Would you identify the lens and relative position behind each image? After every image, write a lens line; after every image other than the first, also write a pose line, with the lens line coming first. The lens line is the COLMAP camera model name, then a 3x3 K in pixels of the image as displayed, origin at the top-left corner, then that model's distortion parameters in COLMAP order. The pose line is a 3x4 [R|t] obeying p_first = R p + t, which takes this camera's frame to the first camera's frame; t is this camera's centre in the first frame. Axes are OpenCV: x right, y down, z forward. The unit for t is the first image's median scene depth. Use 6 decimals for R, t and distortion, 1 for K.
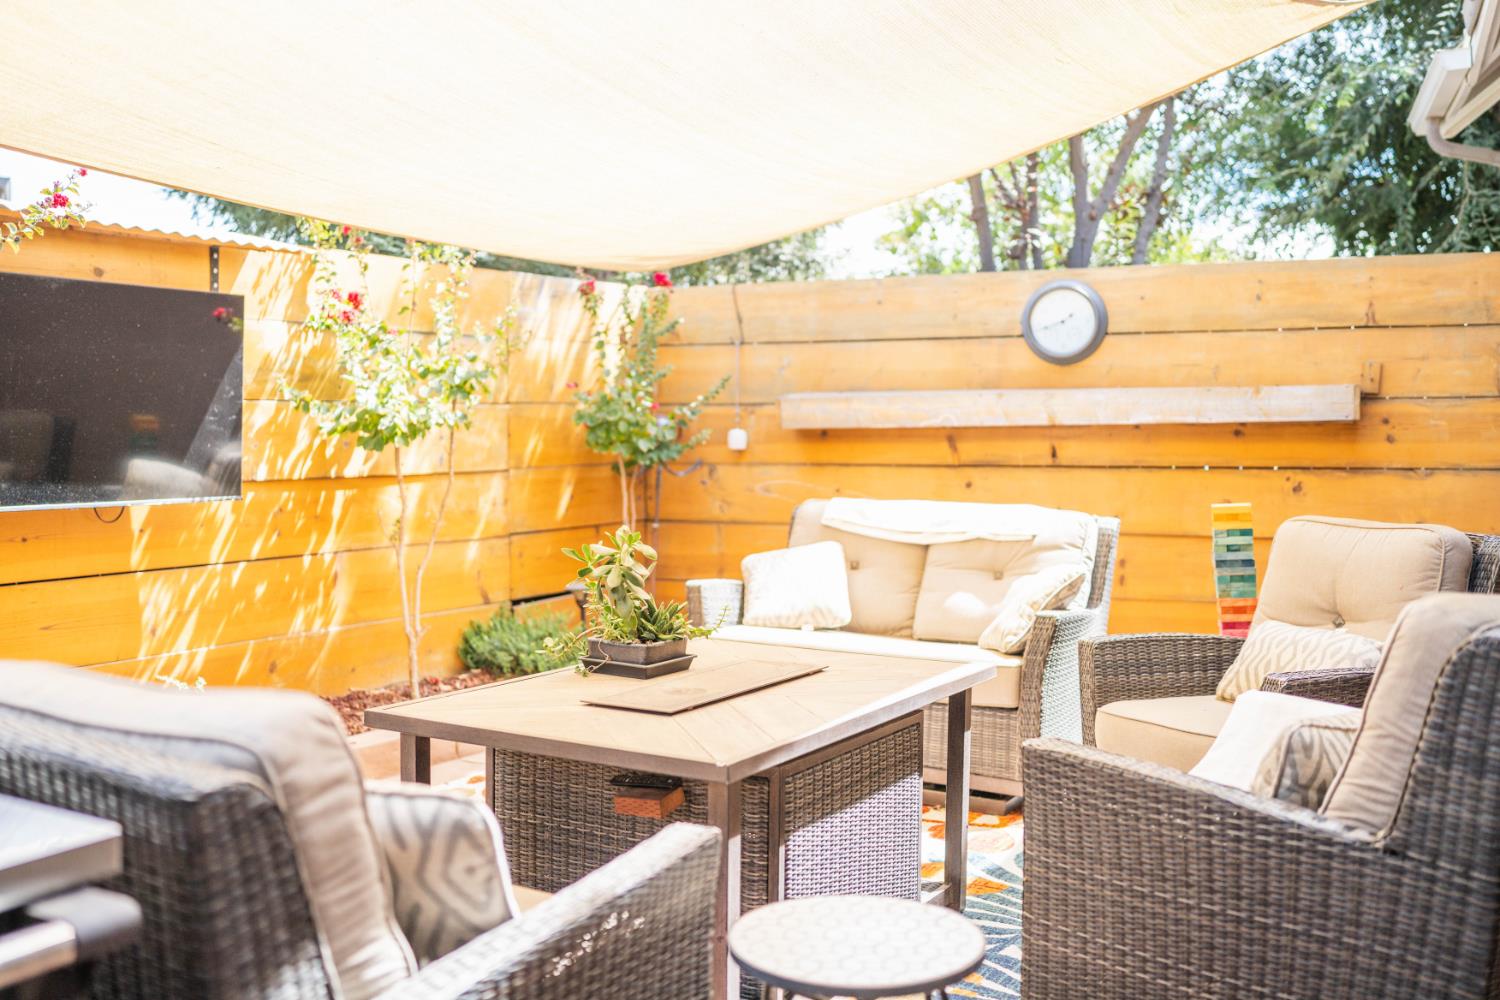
lens RADIAL K [[1483.6, 0, 750.0], [0, 1483.6, 500.0], [0, 0, 1]] dist [-0.061991, 0.113044]
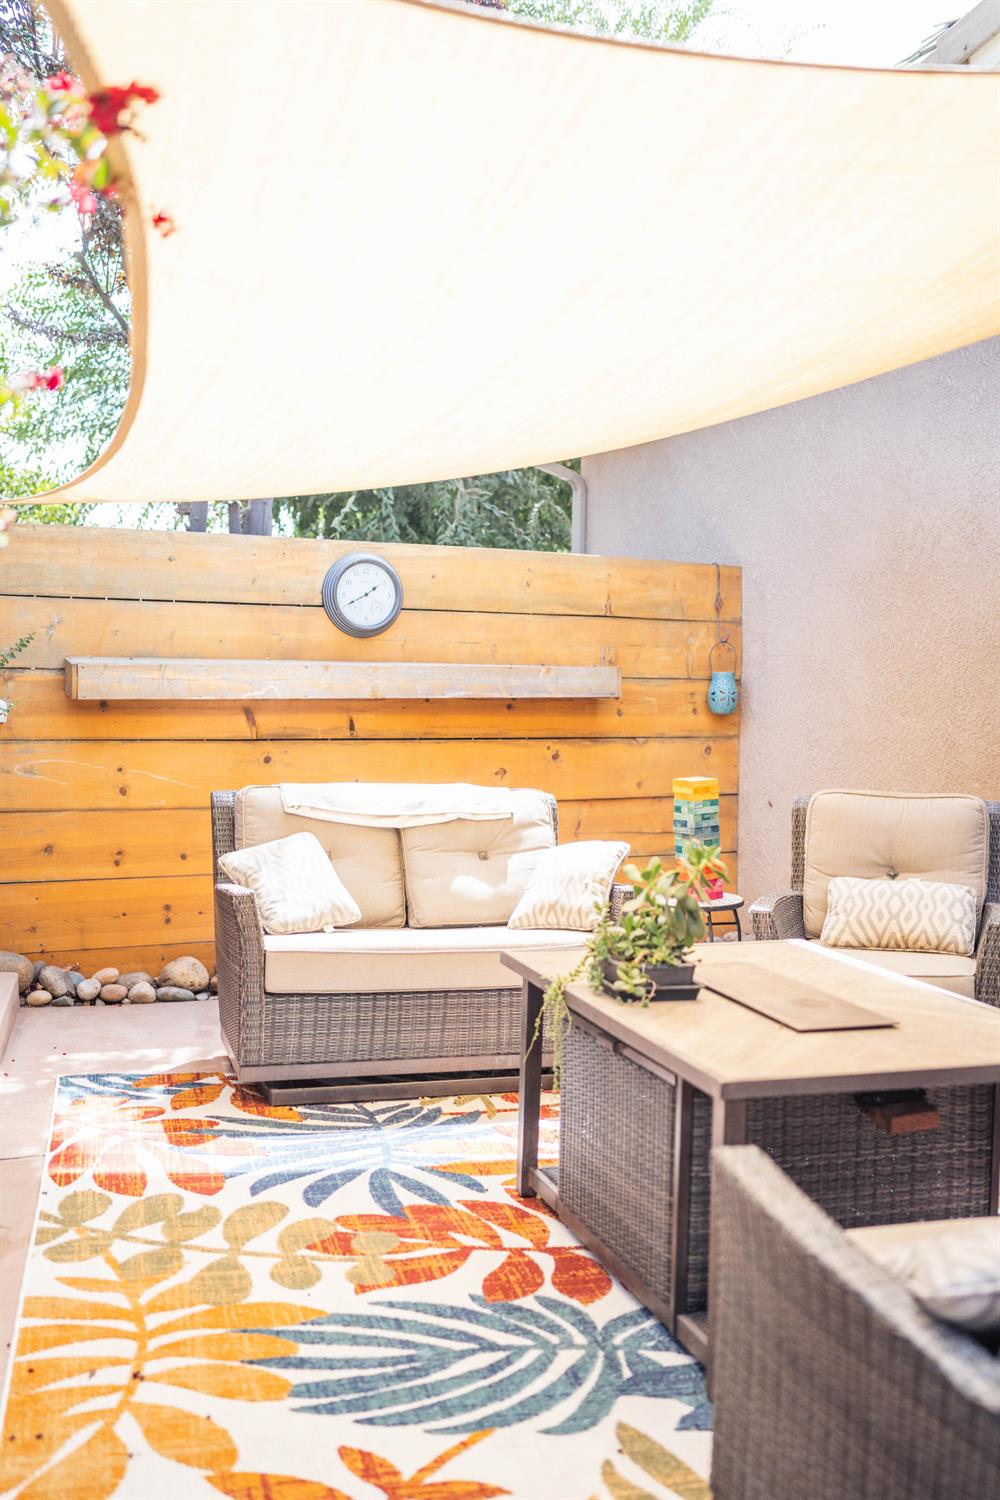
lens RADIAL K [[1483.6, 0, 500.0], [0, 1483.6, 750.0], [0, 0, 1]] dist [-0.061991, 0.113044]
pose [[0.662229, -0.023985, 0.748918, -0.504100], [0.016526, 0.999712, 0.017404, -0.032997], [-0.749119, 0.000851, 0.662435, 0.280613]]
